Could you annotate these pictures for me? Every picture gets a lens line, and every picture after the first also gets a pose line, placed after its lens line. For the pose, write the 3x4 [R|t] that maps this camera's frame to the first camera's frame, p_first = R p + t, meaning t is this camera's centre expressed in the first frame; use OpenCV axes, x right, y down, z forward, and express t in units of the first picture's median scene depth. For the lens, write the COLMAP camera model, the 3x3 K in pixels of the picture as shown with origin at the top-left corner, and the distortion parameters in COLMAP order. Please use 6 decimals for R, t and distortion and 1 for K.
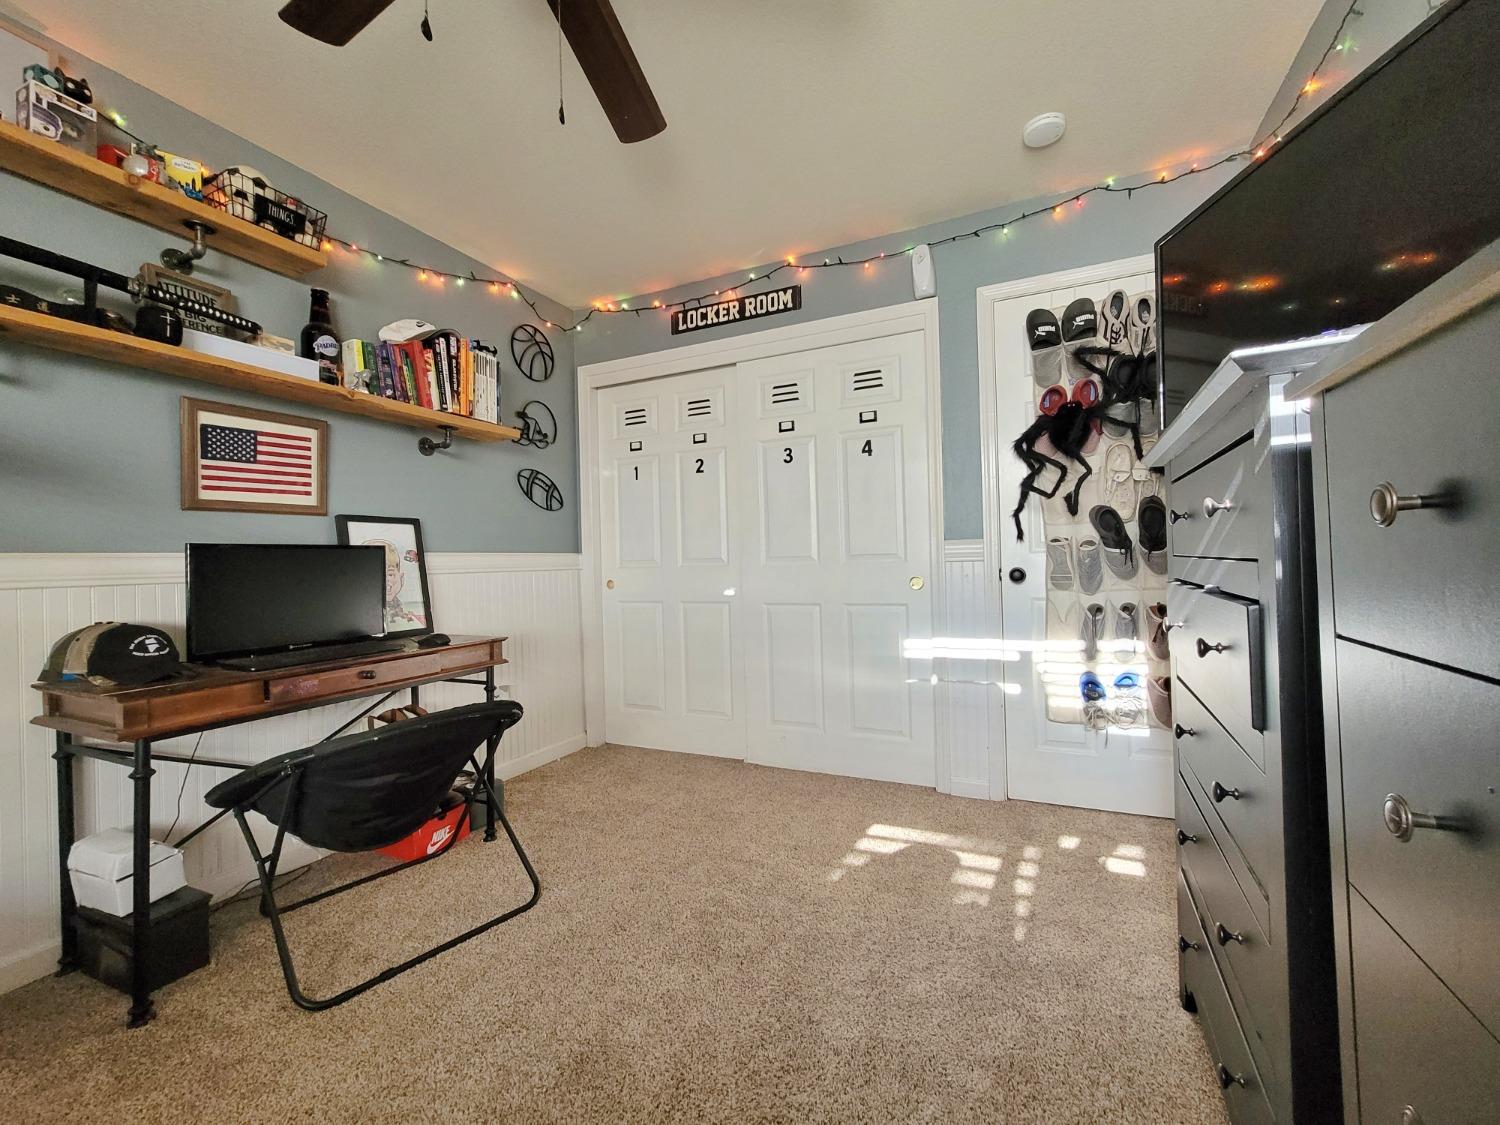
lens RADIAL K [[628.4, 0, 750.0], [0, 628.4, 562.5], [0, 0, 1]] dist [-0.000030, 0.000033]
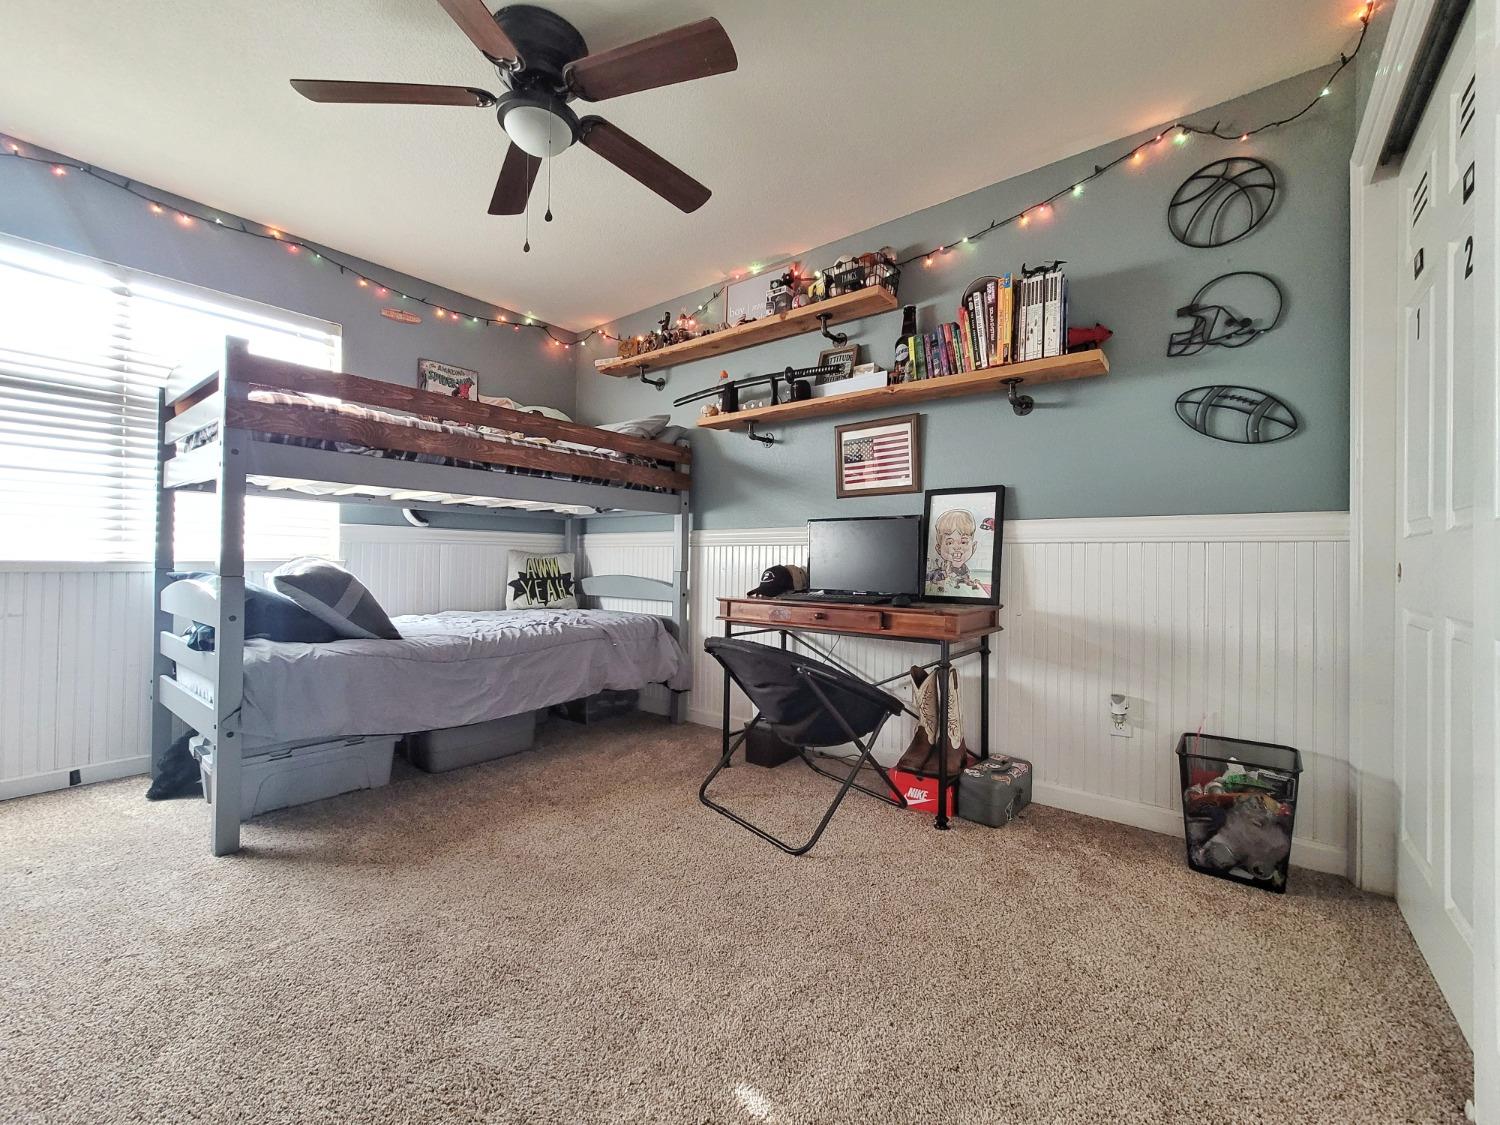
lens RADIAL K [[596.9, 0, 750.0], [0, 596.9, 562.5], [0, 0, 1]] dist [-0.011697, 0.000017]
pose [[-0.233714, 0.029097, -0.971870, 0.592621], [-0.008346, 0.999455, 0.031930, 0.029863], [0.972270, 0.015574, -0.233344, 1.112134]]
